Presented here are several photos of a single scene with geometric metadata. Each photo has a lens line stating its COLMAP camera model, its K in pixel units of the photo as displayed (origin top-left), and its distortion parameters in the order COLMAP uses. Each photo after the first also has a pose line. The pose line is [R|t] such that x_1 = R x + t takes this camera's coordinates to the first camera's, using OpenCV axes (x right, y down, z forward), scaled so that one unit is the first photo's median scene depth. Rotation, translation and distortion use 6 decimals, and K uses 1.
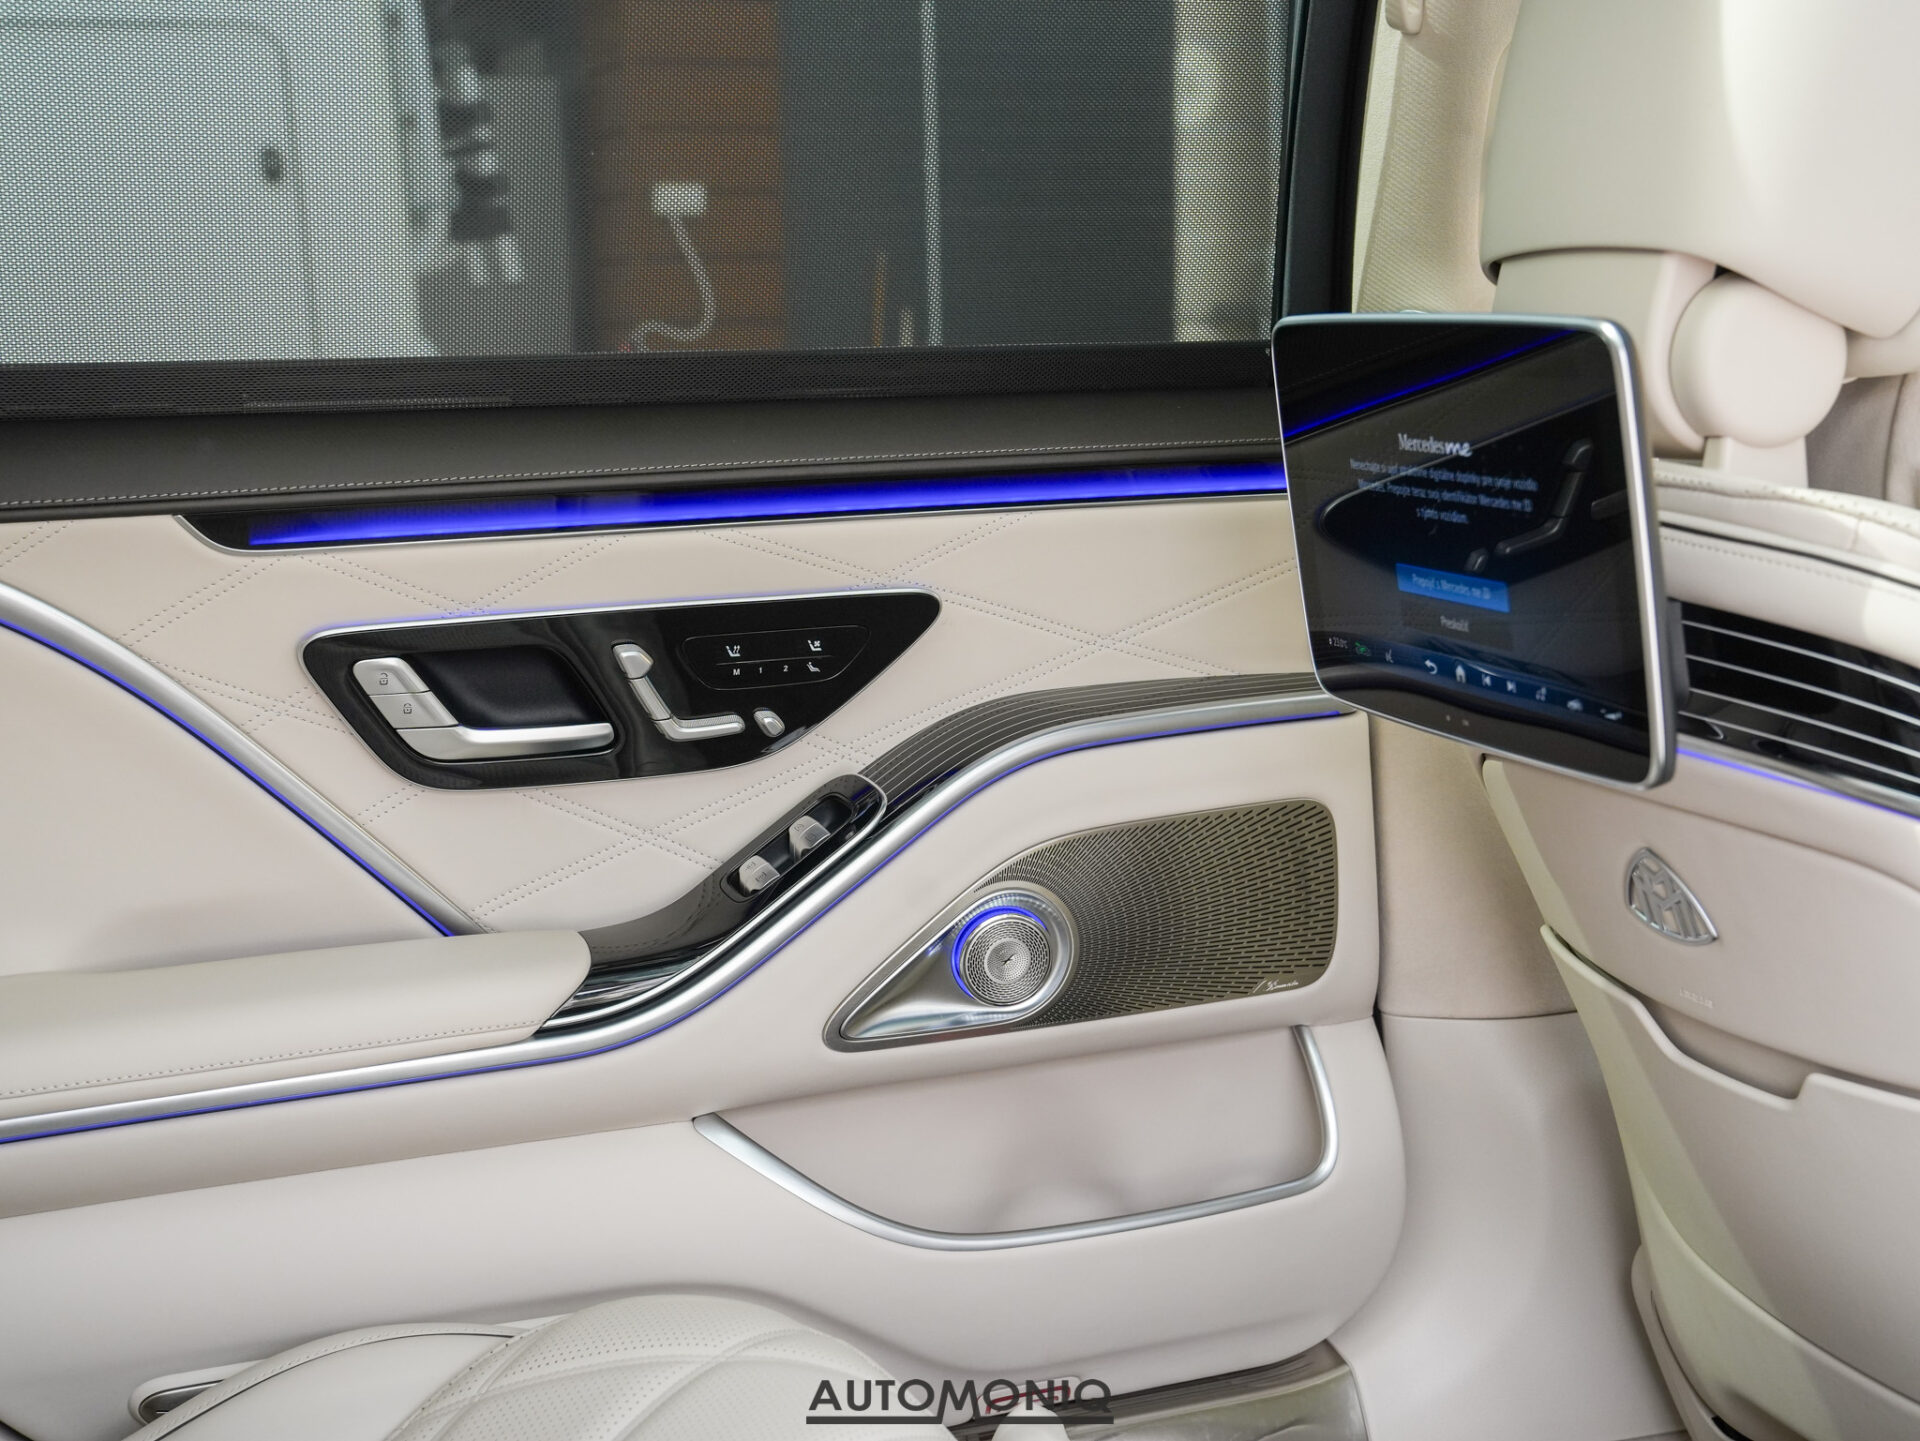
lens RADIAL K [[2571.4, 0, 963.3], [0, 2571.4, 719.6], [0, 0, 1]] dist [0.113496, 0.000000]
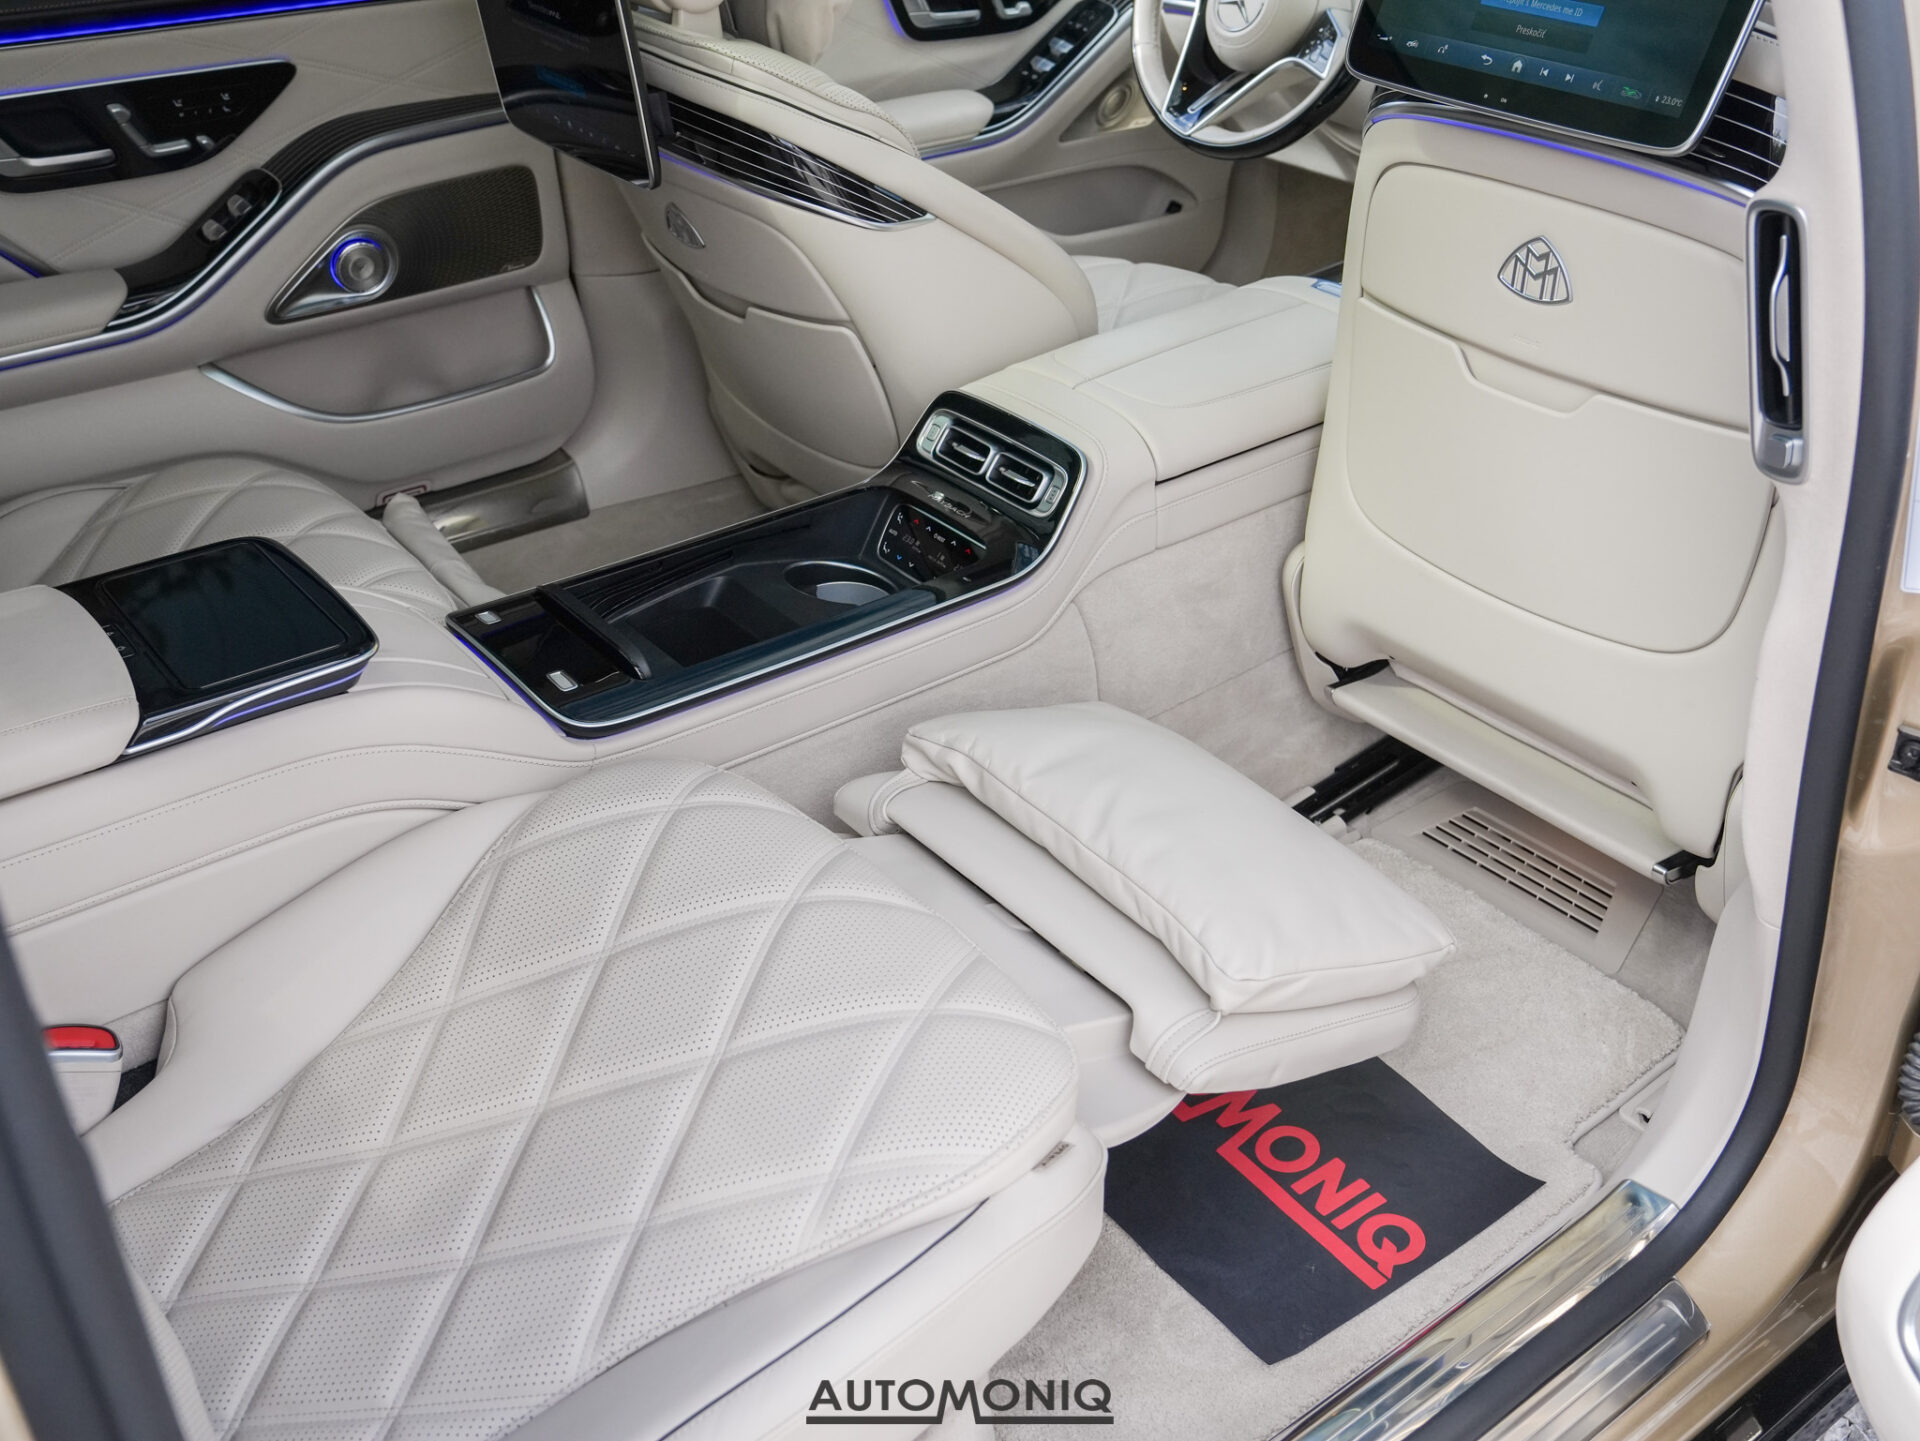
lens RADIAL K [[1845.8, 0, 957.6], [0, 1845.8, 729.9], [0, 0, 1]] dist [-0.017107, 0.000000]
pose [[0.948862, -0.139537, 0.283178, 0.002089], [0.021553, 0.923552, 0.382867, -0.099275], [-0.314954, -0.357185, 0.879331, -0.432132]]
